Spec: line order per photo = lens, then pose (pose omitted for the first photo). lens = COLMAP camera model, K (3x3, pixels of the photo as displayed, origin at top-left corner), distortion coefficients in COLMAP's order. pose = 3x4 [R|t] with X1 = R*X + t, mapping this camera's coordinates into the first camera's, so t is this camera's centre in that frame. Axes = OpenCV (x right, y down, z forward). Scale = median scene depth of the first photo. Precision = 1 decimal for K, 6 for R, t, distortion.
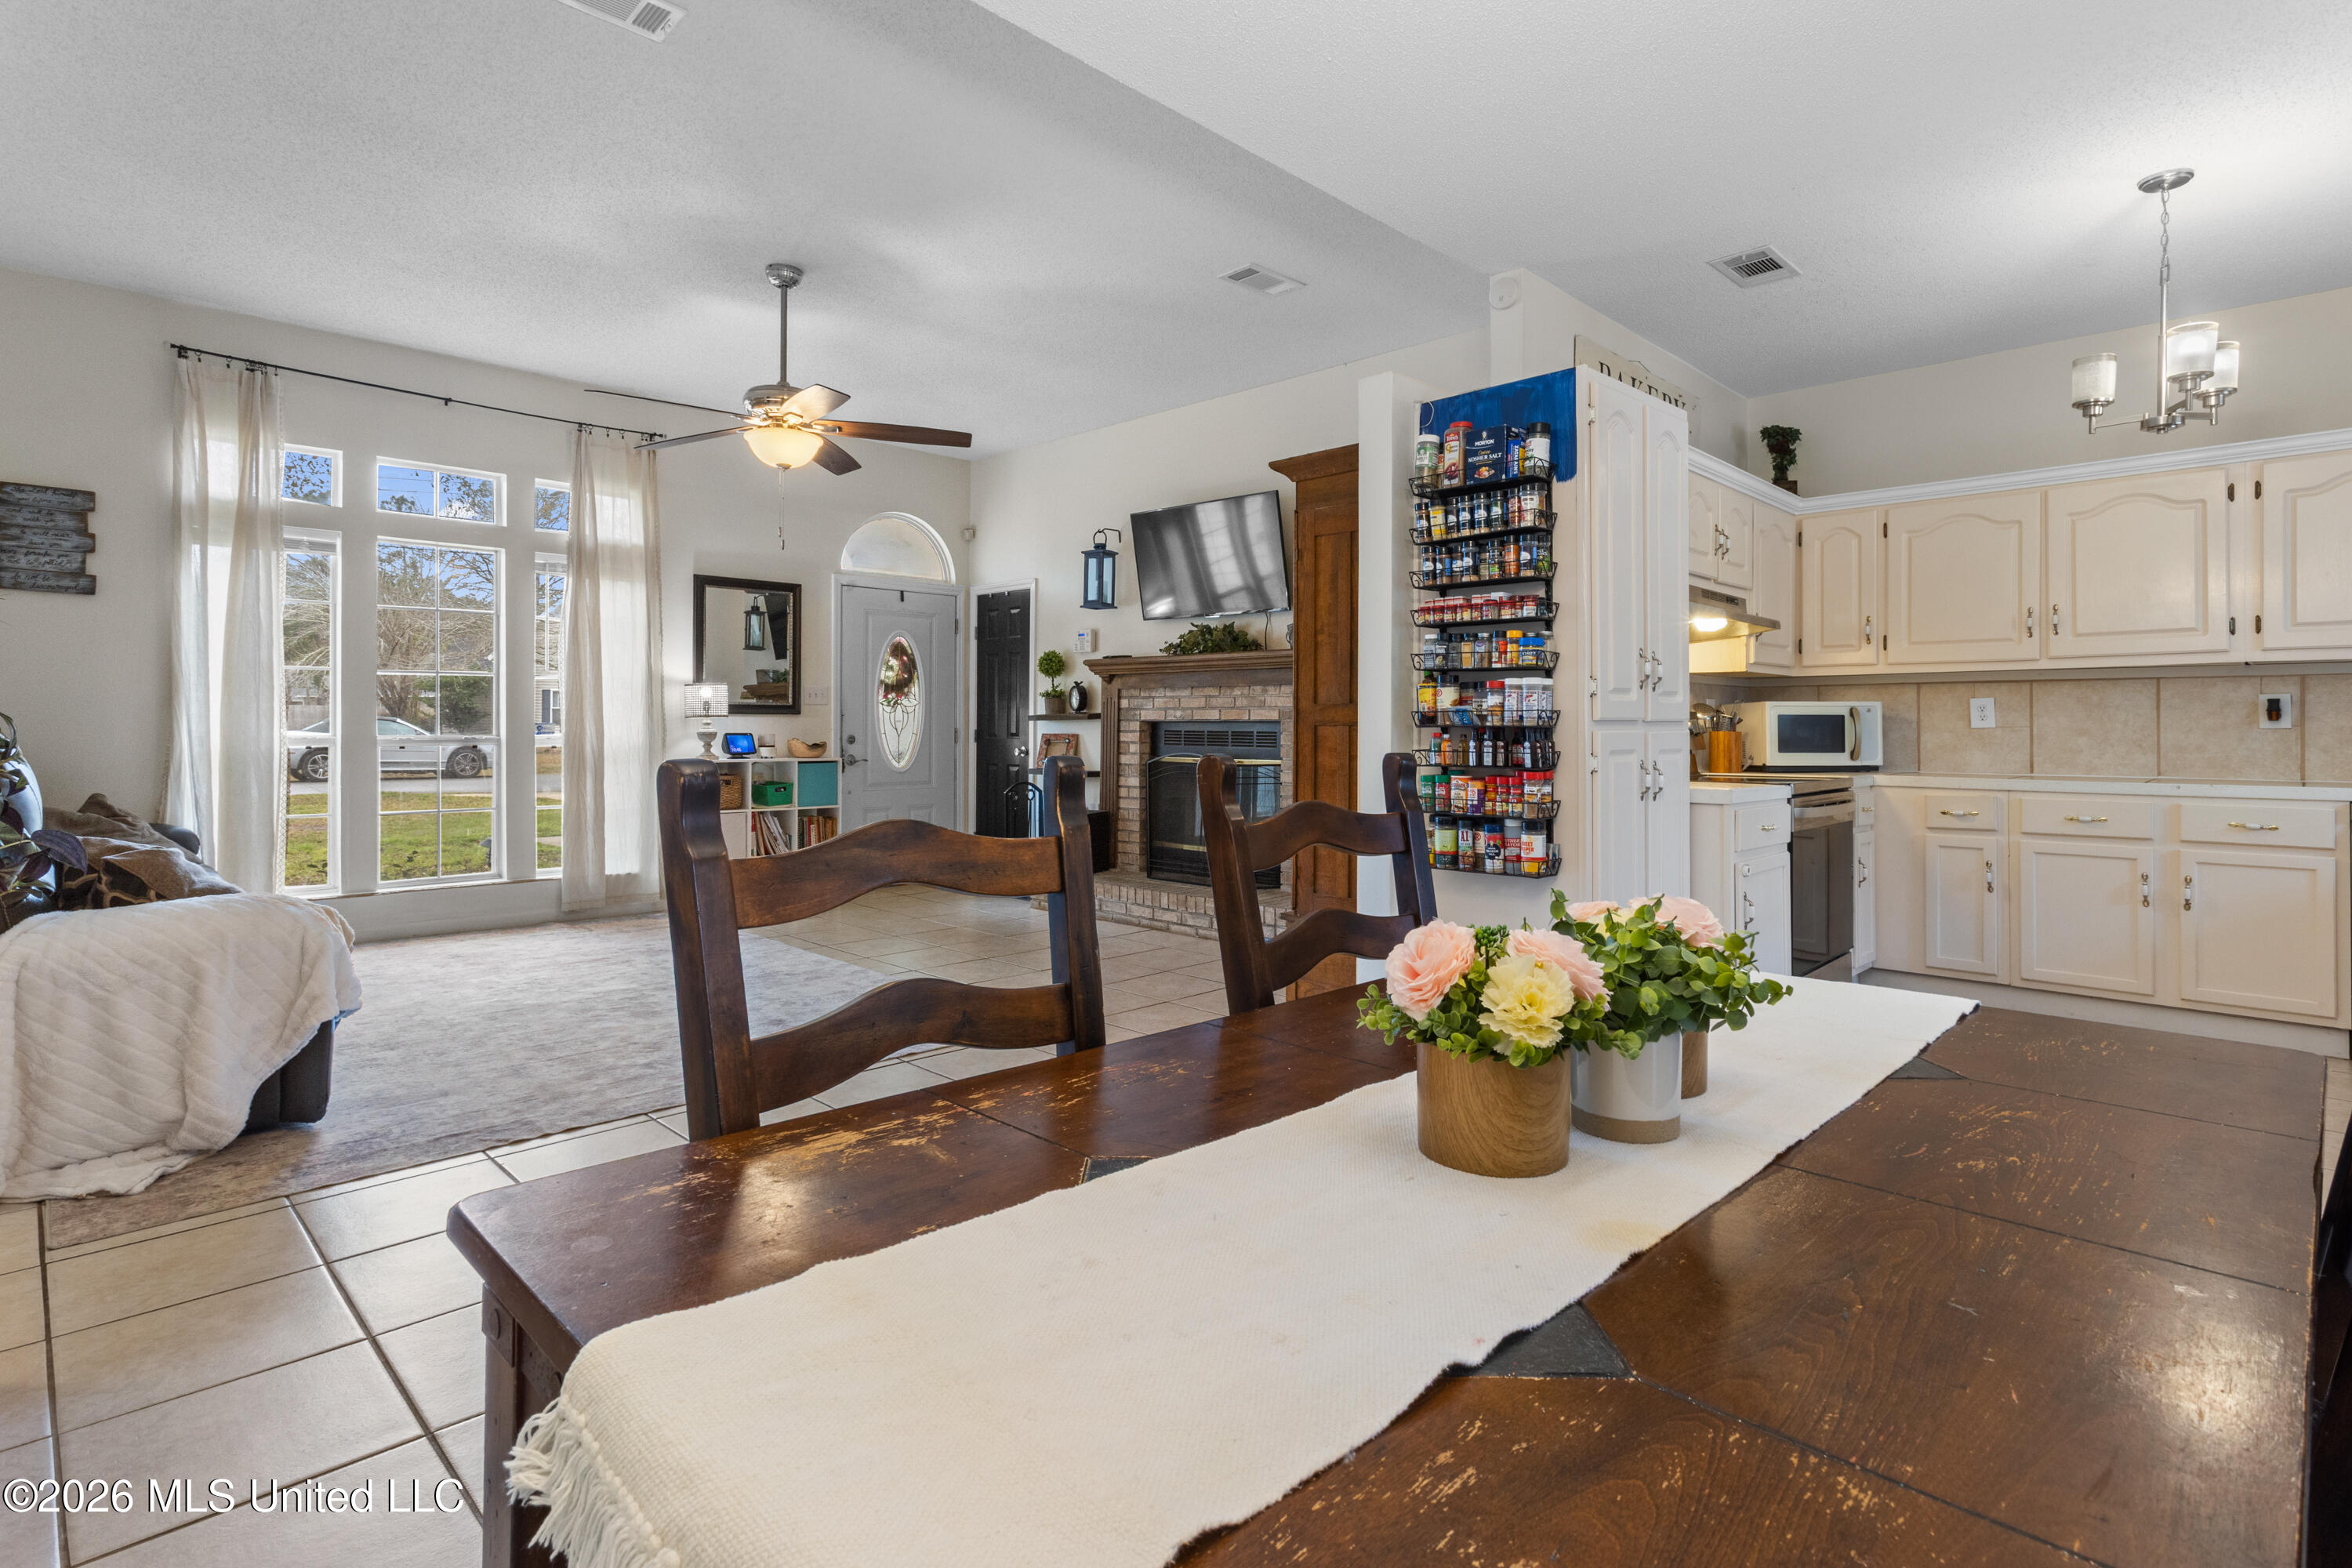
lens RADIAL K [[1153.3, 0, 1162.2], [0, 1153.3, 716.2], [0, 0, 1]] dist [0.011192, -0.001051]
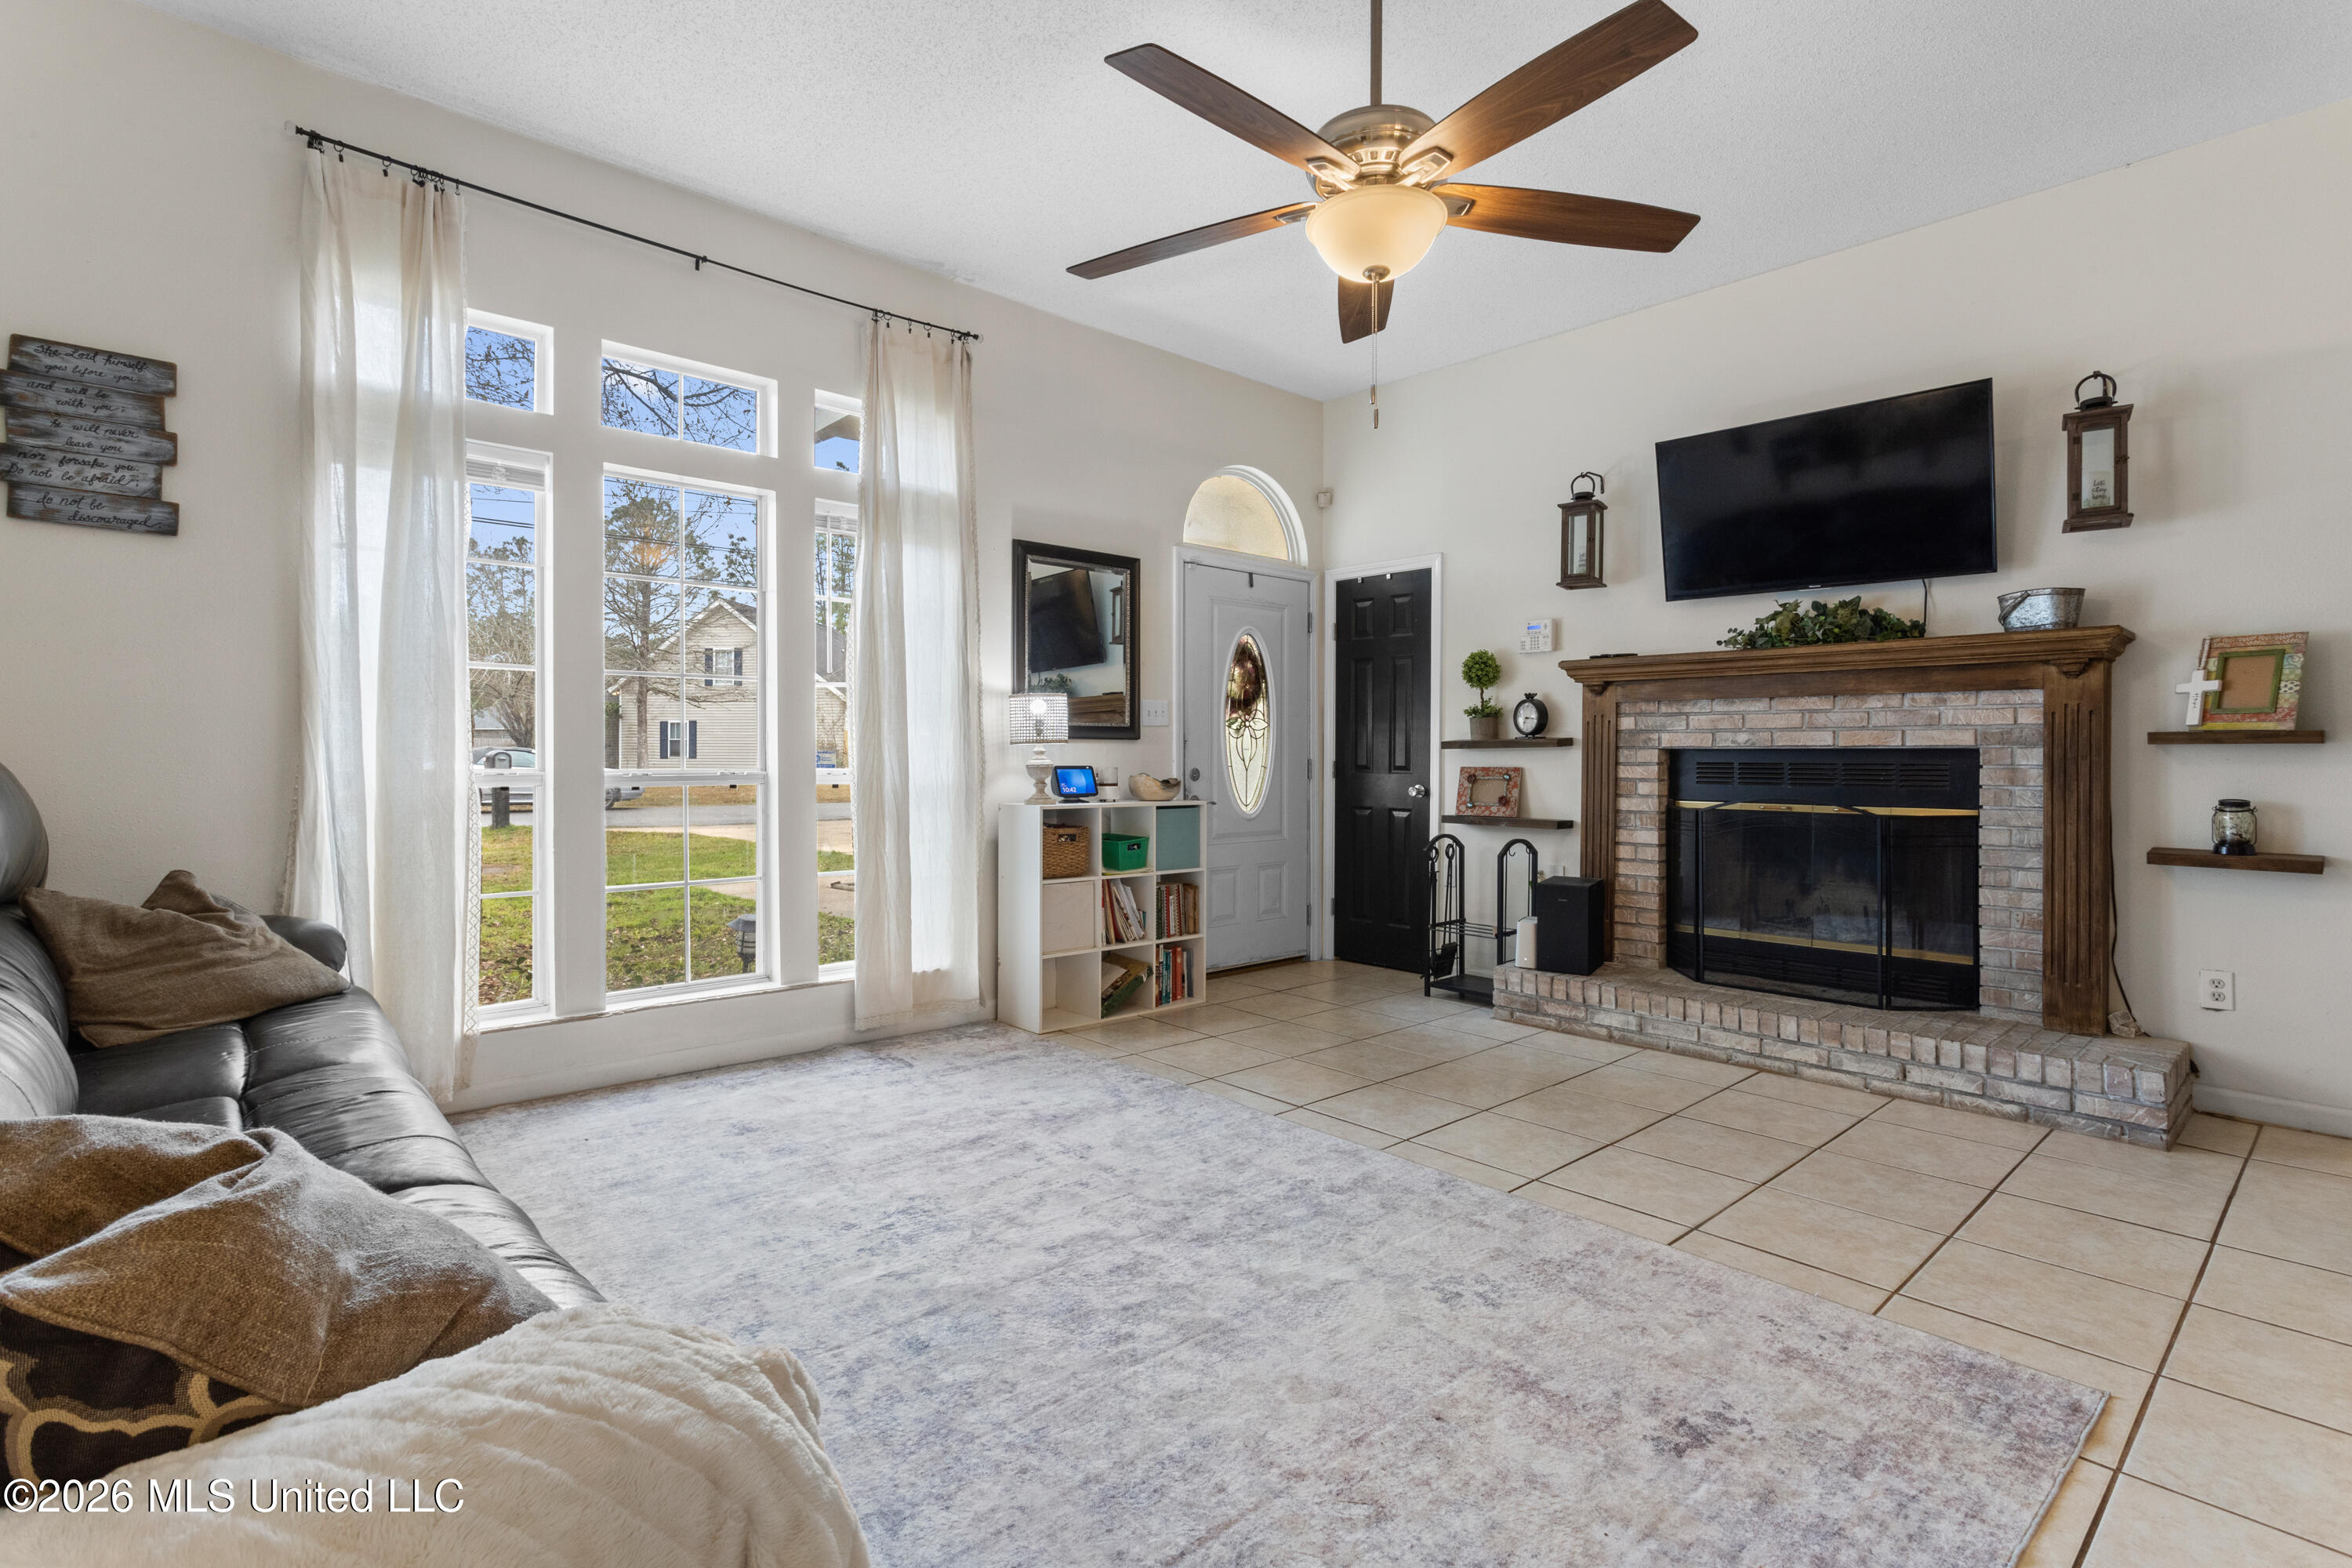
lens RADIAL K [[1110.4, 0, 1172.9], [0, 1110.4, 756.7], [0, 0, 1]] dist [0.001607, 0.000884]
pose [[0.998870, -0.000316, -0.047524, -0.297881], [0.000670, 0.999972, 0.007416, 0.004226], [0.047520, -0.007440, 0.998843, 0.355552]]
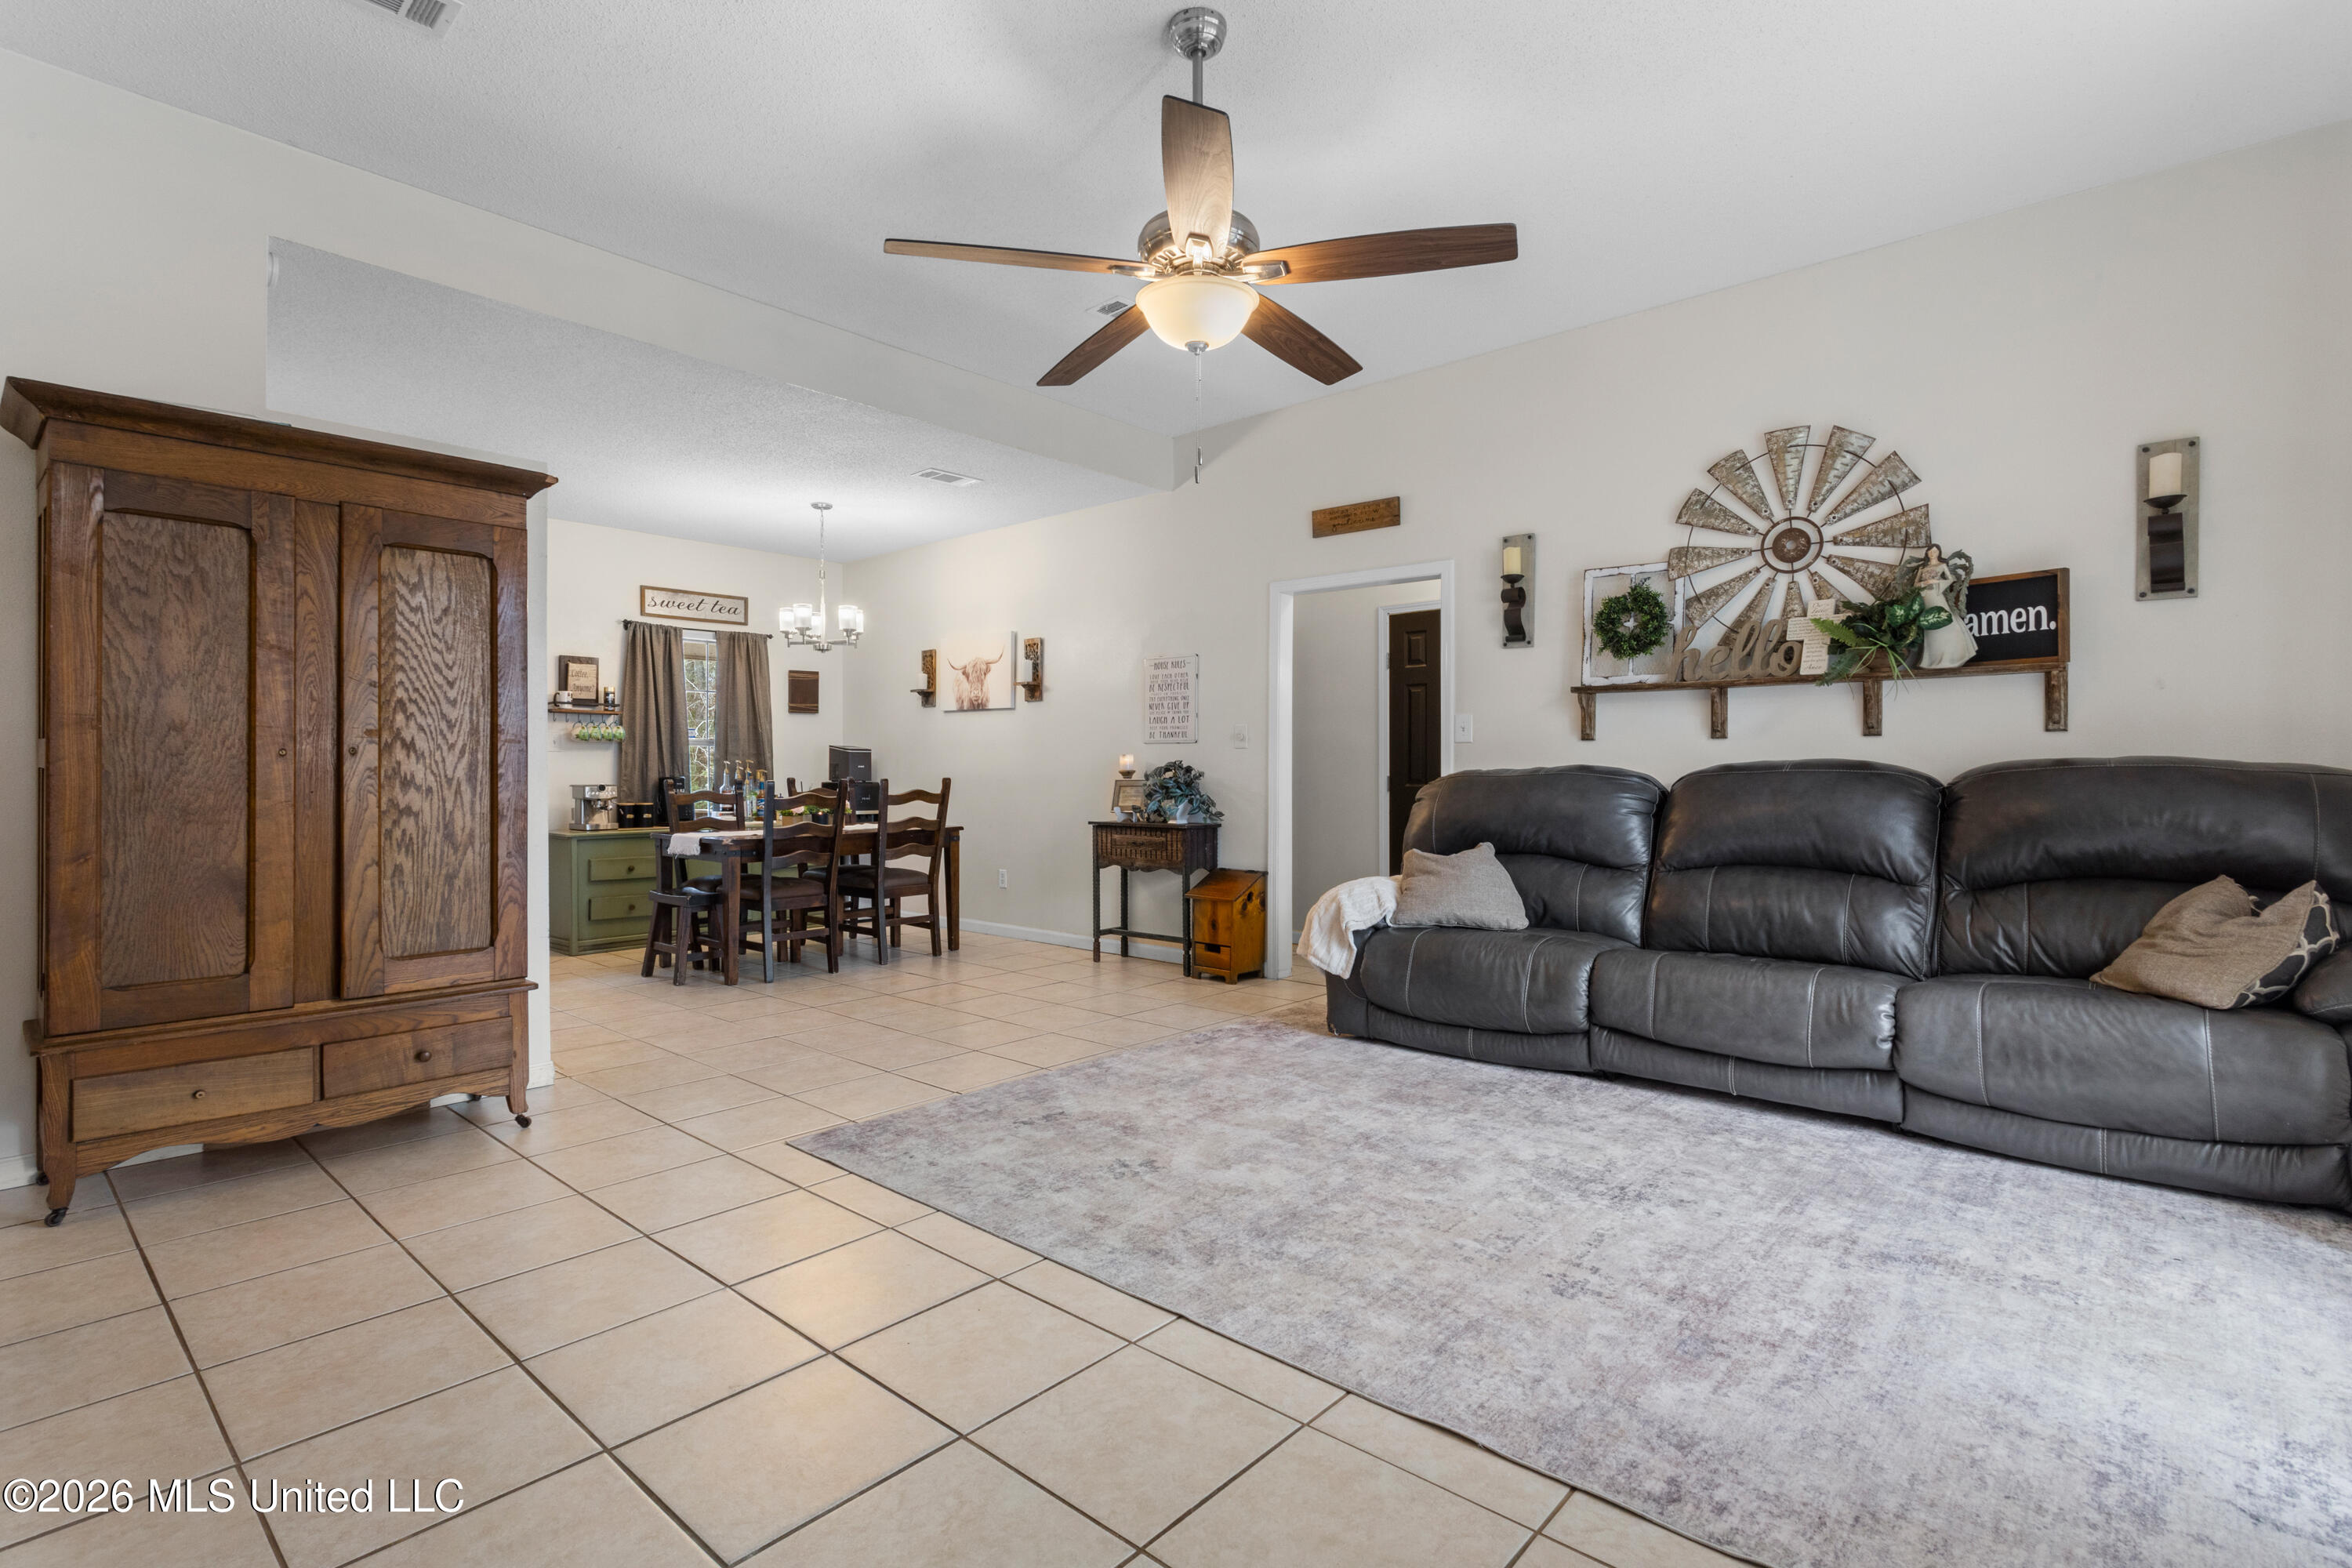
lens RADIAL K [[1110.4, 0, 1169.7], [0, 1110.4, 778.3], [0, 0, 1]] dist [0.001607, 0.000884]
pose [[-0.998266, -0.000838, -0.058851, -0.209079], [-0.000518, 0.999985, -0.005455, 0.011485], [0.058854, -0.005415, -0.998252, 1.183964]]
